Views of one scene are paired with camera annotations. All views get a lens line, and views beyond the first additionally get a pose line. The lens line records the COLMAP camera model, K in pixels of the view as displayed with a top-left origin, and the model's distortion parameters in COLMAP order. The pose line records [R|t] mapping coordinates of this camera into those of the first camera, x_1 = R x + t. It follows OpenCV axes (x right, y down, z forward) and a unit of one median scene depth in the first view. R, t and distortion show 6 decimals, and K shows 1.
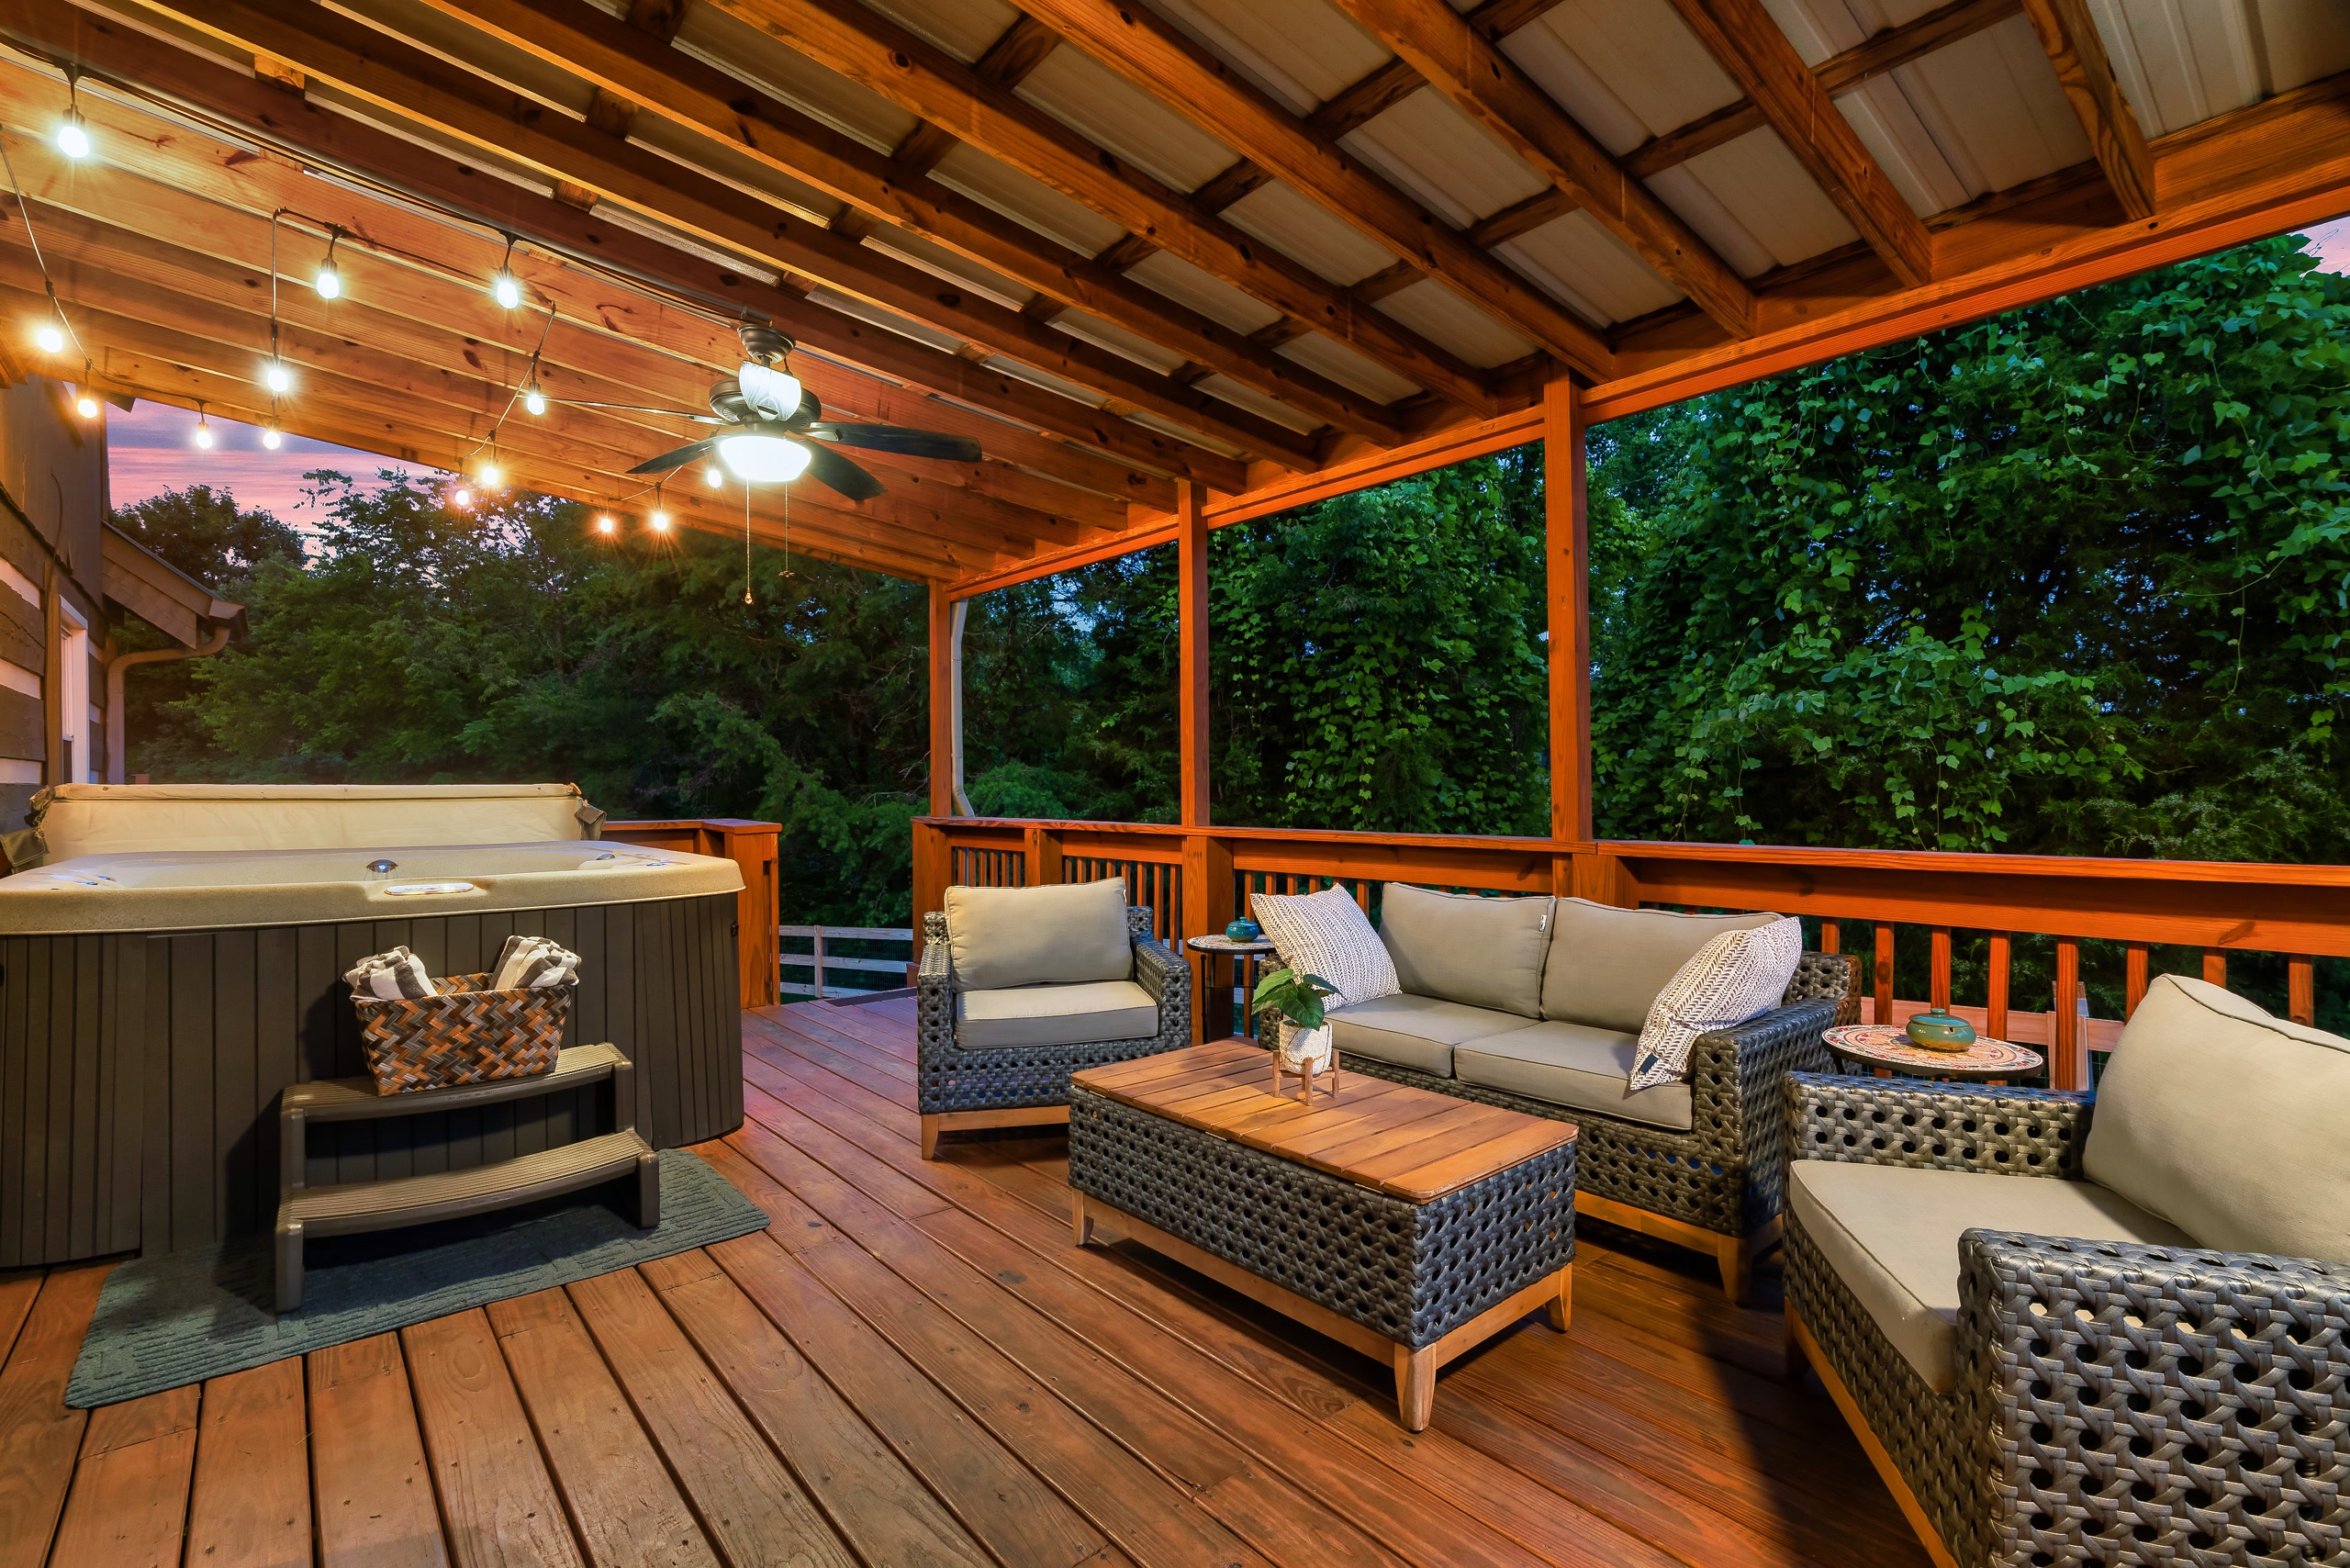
lens RADIAL K [[1053.8, 0, 1164.2], [0, 1053.8, 779.9], [0, 0, 1]] dist [-0.002242, 0.000556]
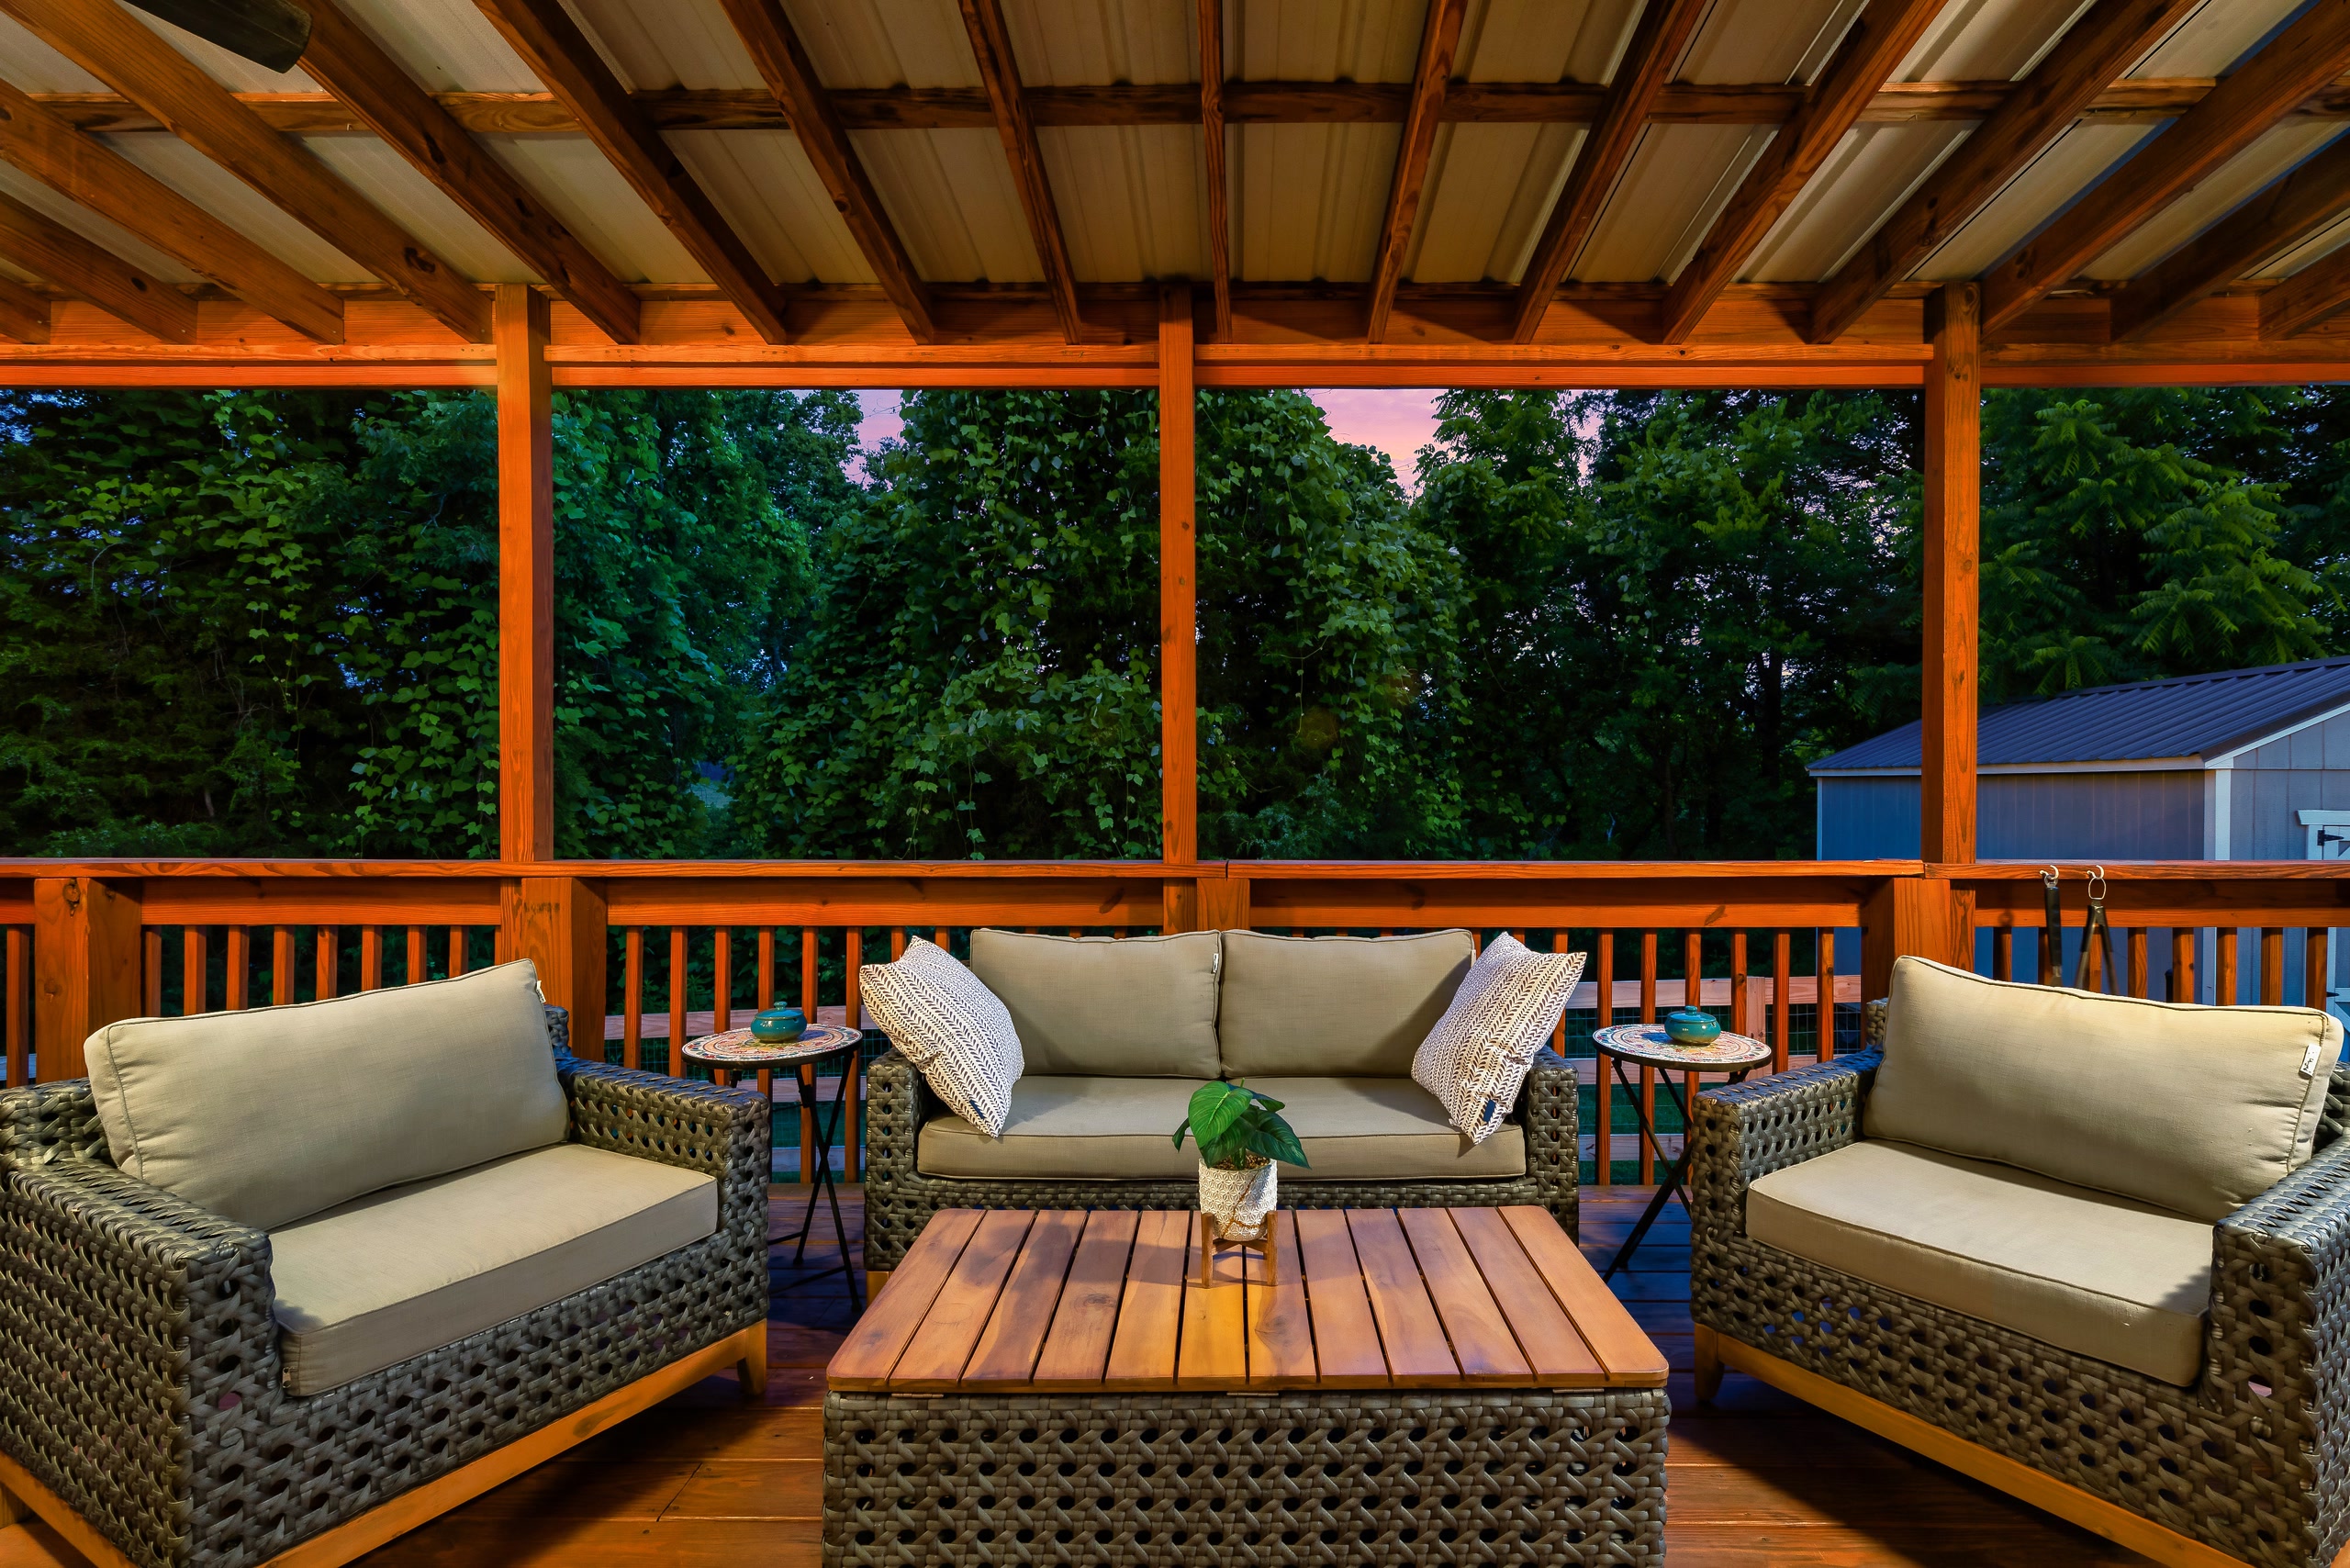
lens RADIAL K [[1092.5, 0, 1228.0], [0, 1092.5, 799.9], [0, 0, 1]] dist [-0.001514, 0.001060]
pose [[0.650557, 0.004565, 0.759444, -0.060990], [-0.009523, 0.999952, 0.002147, 0.000928], [-0.759398, -0.008629, 0.650569, 0.089086]]
